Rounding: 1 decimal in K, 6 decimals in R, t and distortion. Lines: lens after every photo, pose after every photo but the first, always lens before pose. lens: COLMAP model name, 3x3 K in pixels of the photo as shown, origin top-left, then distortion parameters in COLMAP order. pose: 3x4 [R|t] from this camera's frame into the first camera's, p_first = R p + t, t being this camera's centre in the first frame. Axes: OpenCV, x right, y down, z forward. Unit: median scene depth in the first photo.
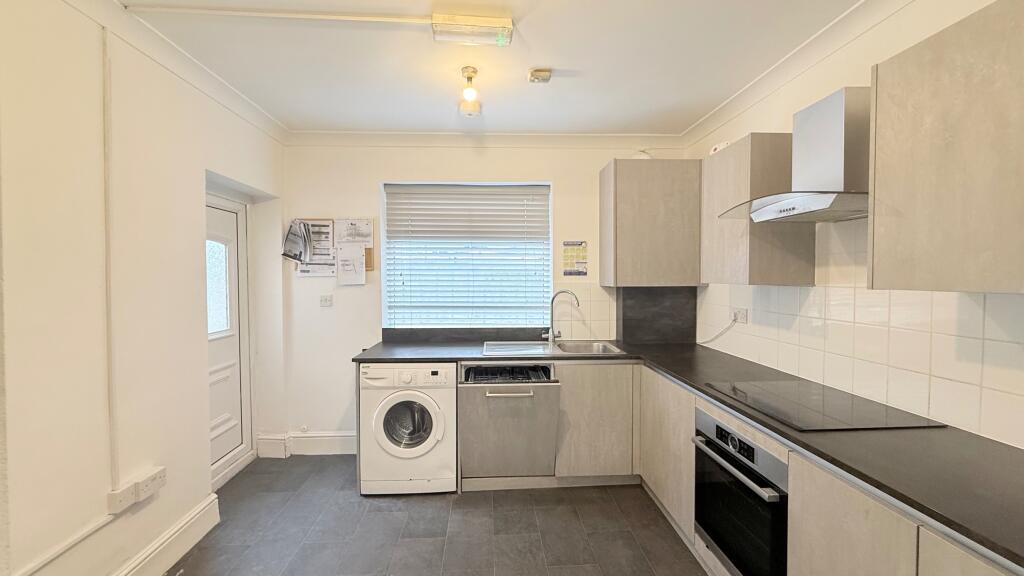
lens RADIAL K [[411.4, 0, 508.5], [0, 411.4, 287.8], [0, 0, 1]] dist [0.002244, 0.000651]
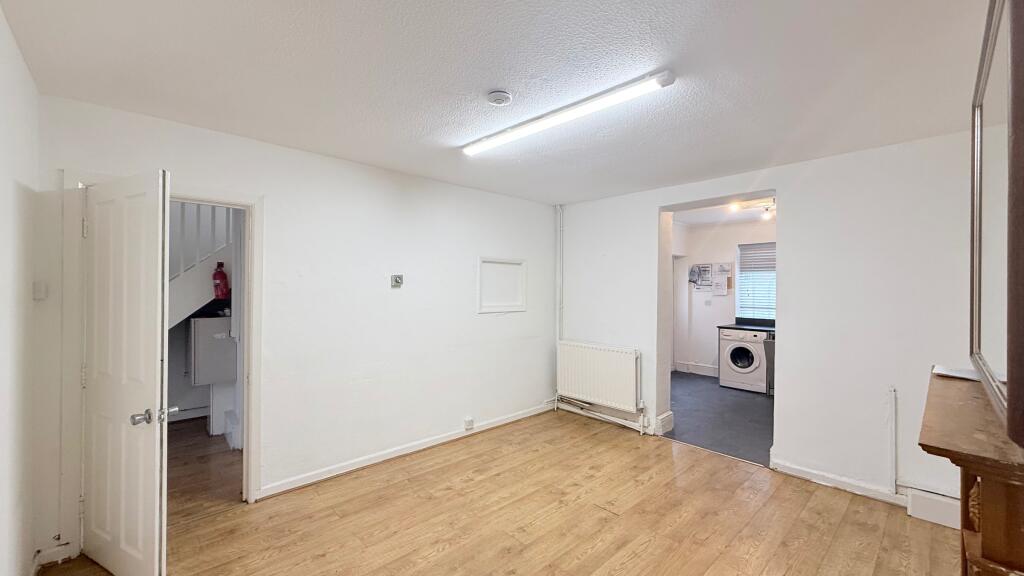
lens RADIAL K [[411.4, 0, 510.5], [0, 411.4, 291.2], [0, 0, 1]] dist [0.002244, 0.000651]
pose [[0.625792, 0.007568, -0.779953, 0.579893], [-0.027046, 0.999562, -0.012002, 0.026635], [0.779521, 0.028606, 0.625723, -1.131033]]
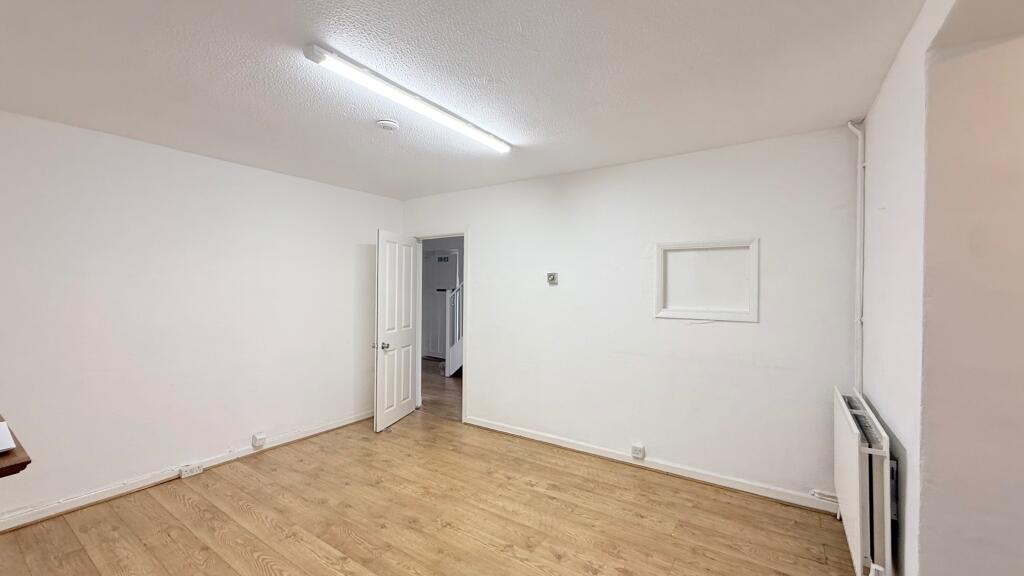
lens RADIAL K [[411.4, 0, 506.8], [0, 411.4, 288.0], [0, 0, 1]] dist [0.002244, 0.000651]
pose [[-0.633748, 0.003594, -0.773532, 0.520618], [-0.023420, 0.999442, 0.023832, -0.003764], [0.773185, 0.033219, -0.633309, -0.054110]]
